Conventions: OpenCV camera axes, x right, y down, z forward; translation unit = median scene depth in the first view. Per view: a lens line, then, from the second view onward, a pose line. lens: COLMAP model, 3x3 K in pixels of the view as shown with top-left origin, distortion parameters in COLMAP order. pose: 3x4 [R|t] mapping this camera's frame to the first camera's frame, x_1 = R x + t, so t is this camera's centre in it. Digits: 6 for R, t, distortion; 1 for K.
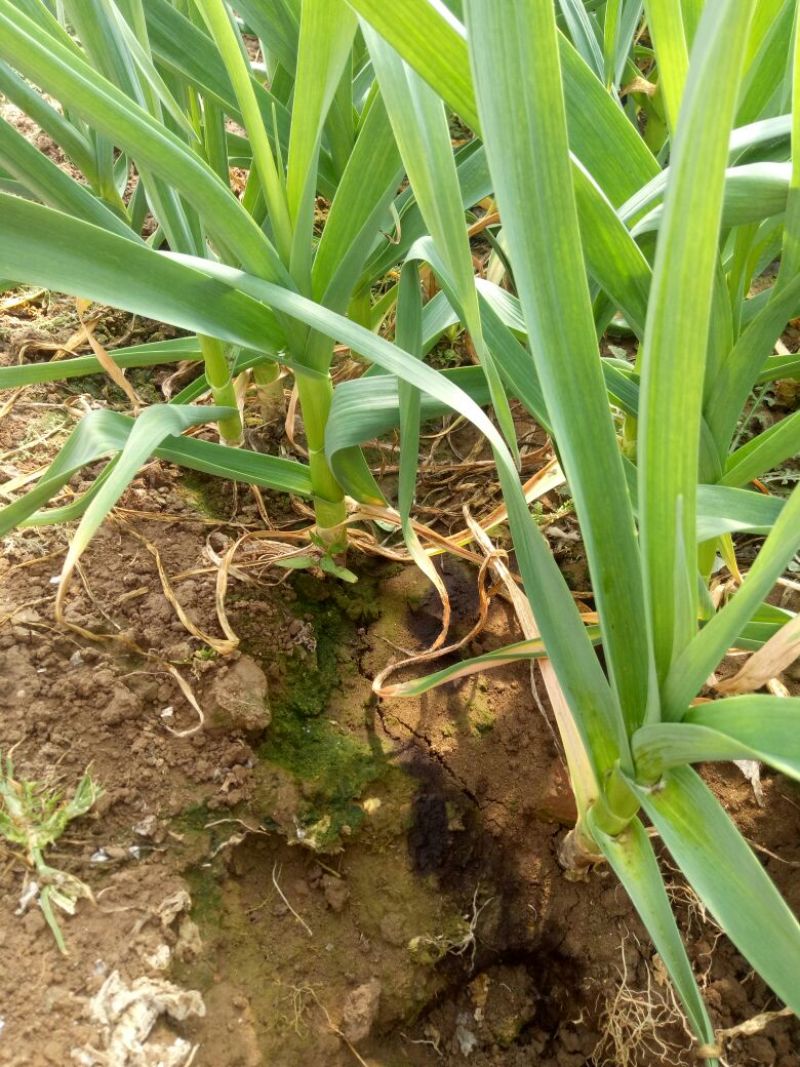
lens RADIAL K [[804.6, 0, 421.1], [0, 804.6, 515.5], [0, 0, 1]] dist [0.059347, -0.064843]
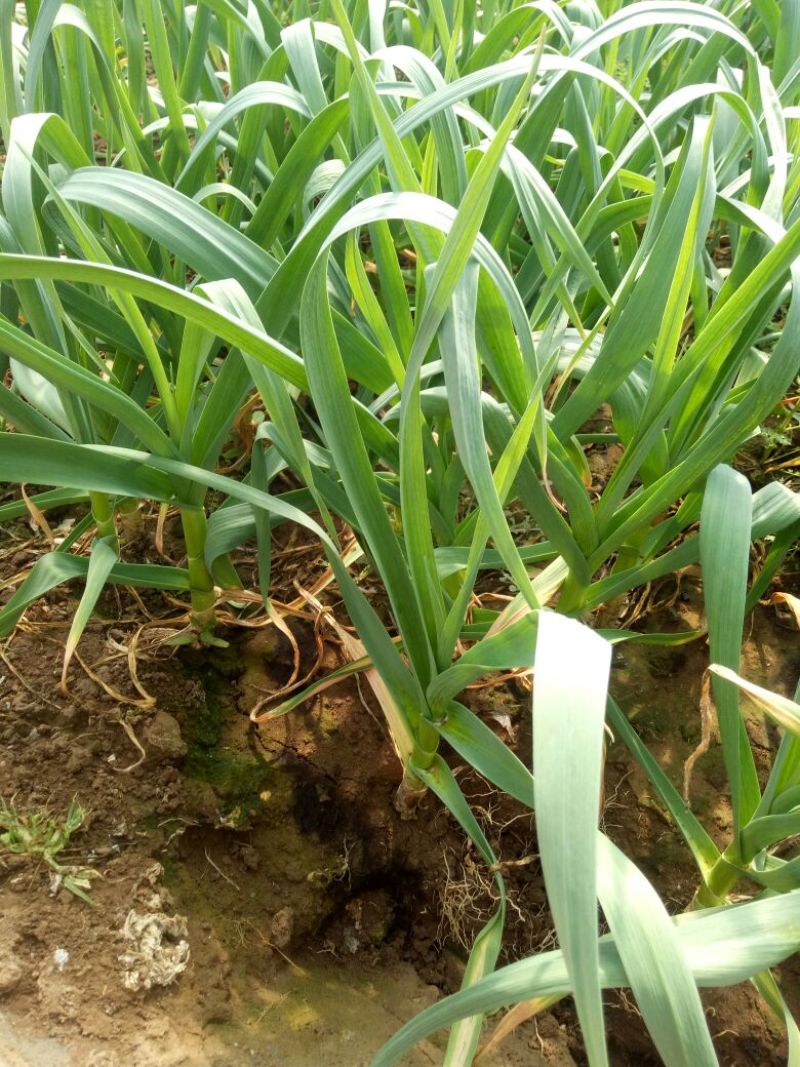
lens RADIAL K [[804.6, 0, 421.1], [0, 804.6, 515.5], [0, 0, 1]] dist [0.059347, -0.064843]
pose [[0.953409, -0.127524, 0.273401, -0.128639], [0.151415, 0.986125, -0.068053, 0.004958], [-0.260929, 0.106279, 0.959490, -0.514272]]
